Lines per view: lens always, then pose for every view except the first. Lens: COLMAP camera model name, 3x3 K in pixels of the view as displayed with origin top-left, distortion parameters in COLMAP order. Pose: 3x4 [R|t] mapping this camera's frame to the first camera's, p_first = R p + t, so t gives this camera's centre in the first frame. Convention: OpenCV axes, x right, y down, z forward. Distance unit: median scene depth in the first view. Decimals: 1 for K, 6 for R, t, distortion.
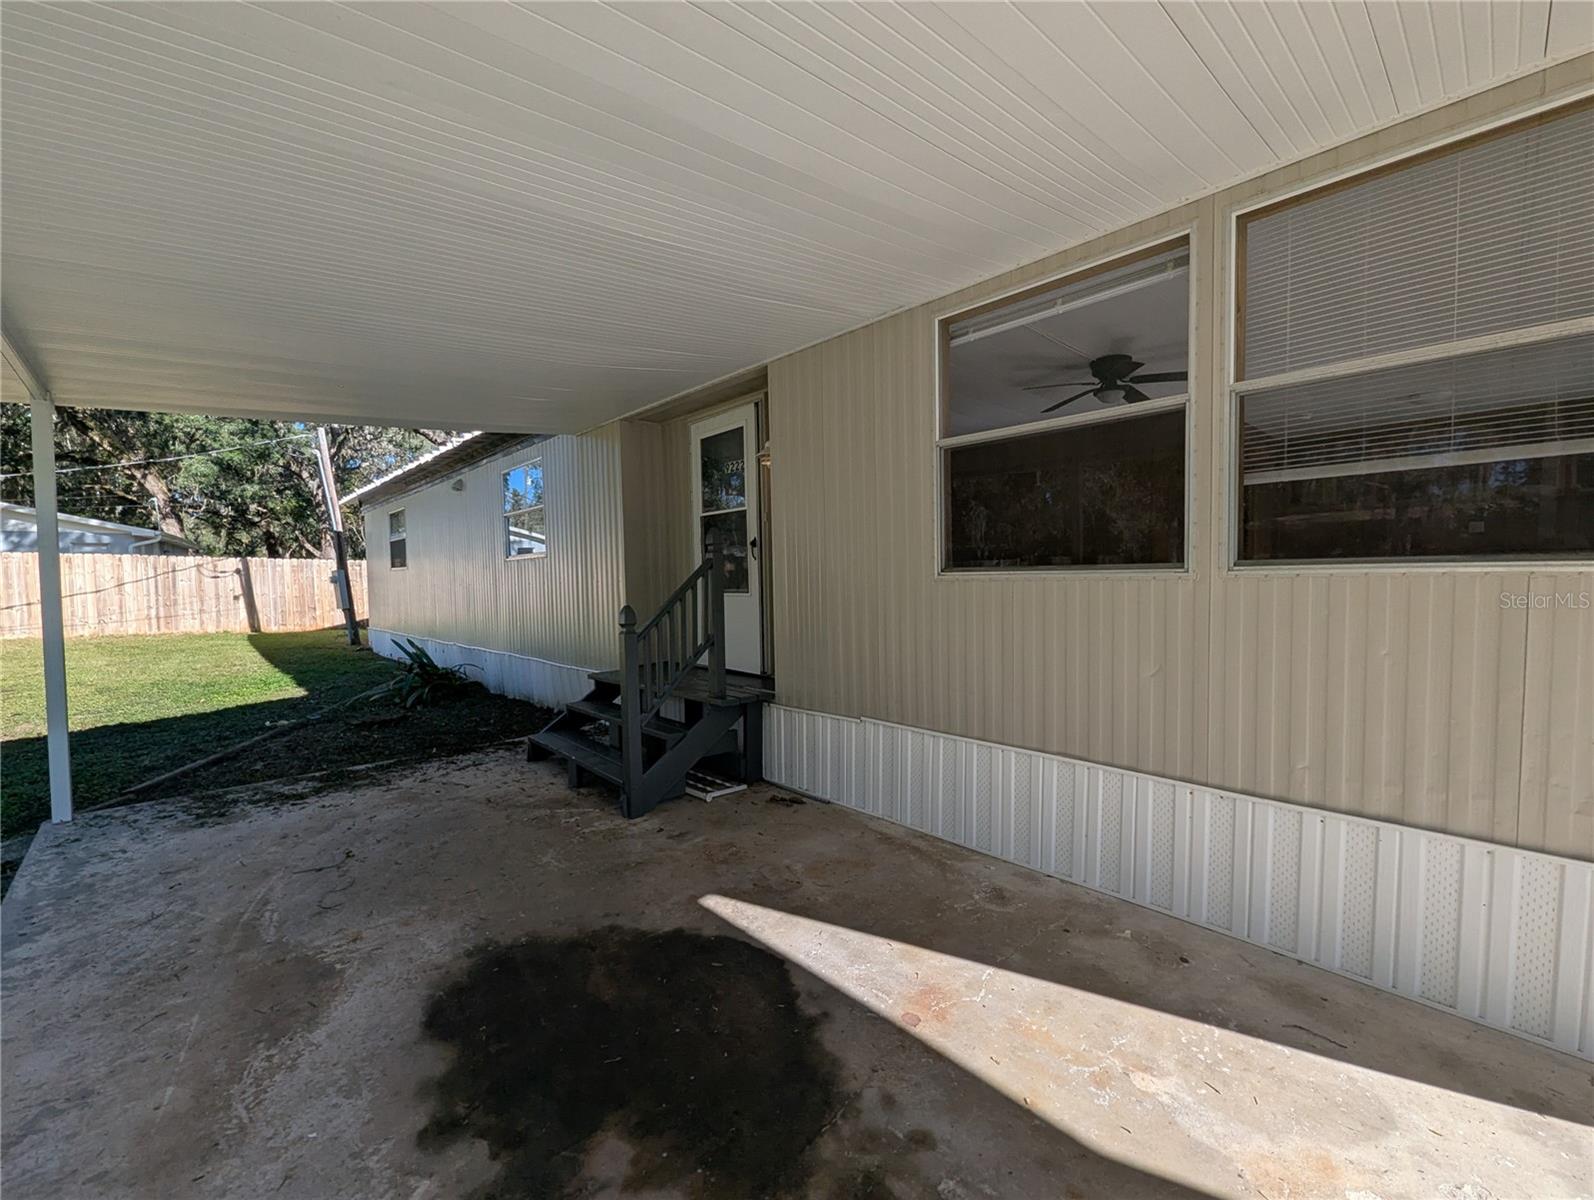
lens RADIAL K [[658.3, 0, 795.5], [0, 658.3, 607.7], [0, 0, 1]] dist [0.003590, -0.000859]
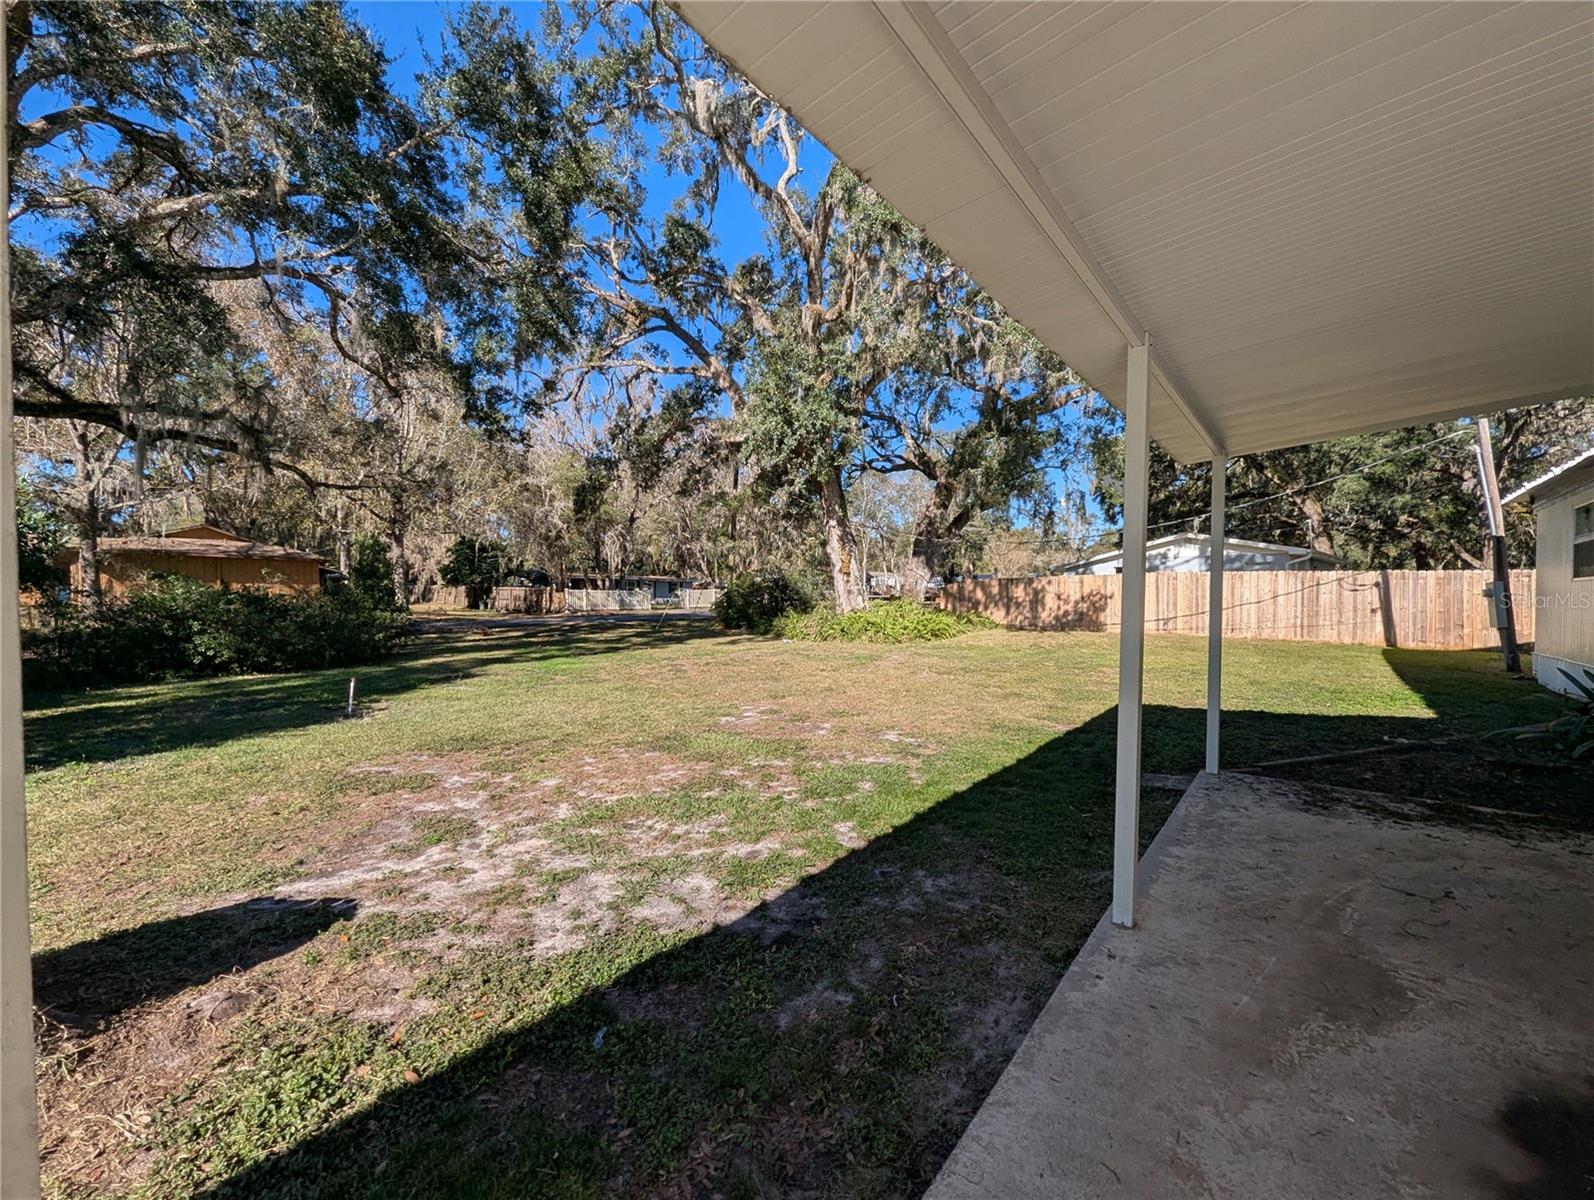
lens RADIAL K [[658.3, 0, 795.4], [0, 658.3, 601.8], [0, 0, 1]] dist [0.003590, -0.000859]
pose [[0.136976, 0.018100, -0.990409, 0.047571], [-0.048614, 0.998751, 0.011529, 0.004764], [0.989381, 0.046568, 0.137685, -0.013259]]
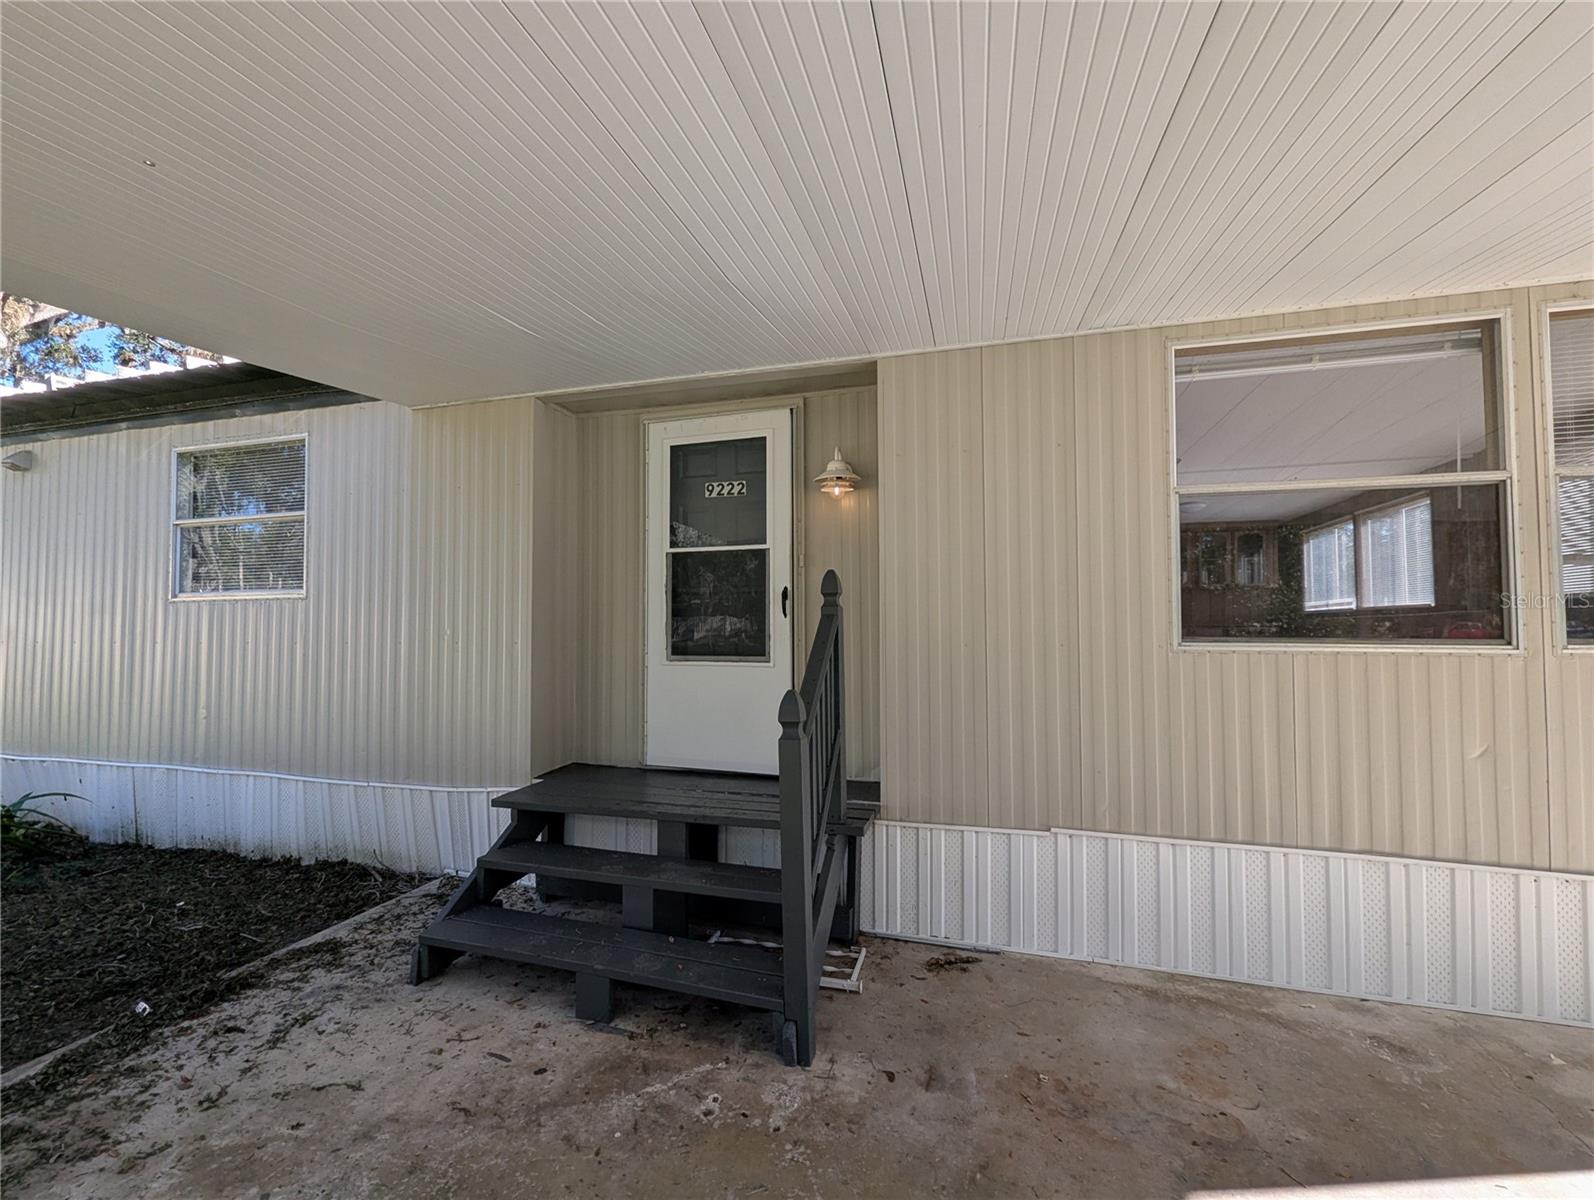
lens RADIAL K [[658.3, 0, 795.1], [0, 658.3, 607.5], [0, 0, 1]] dist [0.003590, -0.000859]
pose [[0.855088, 0.039692, 0.516961, -0.381440], [0.006969, 0.996095, -0.088008, -0.016550], [-0.518436, 0.078858, 0.851473, 0.327334]]
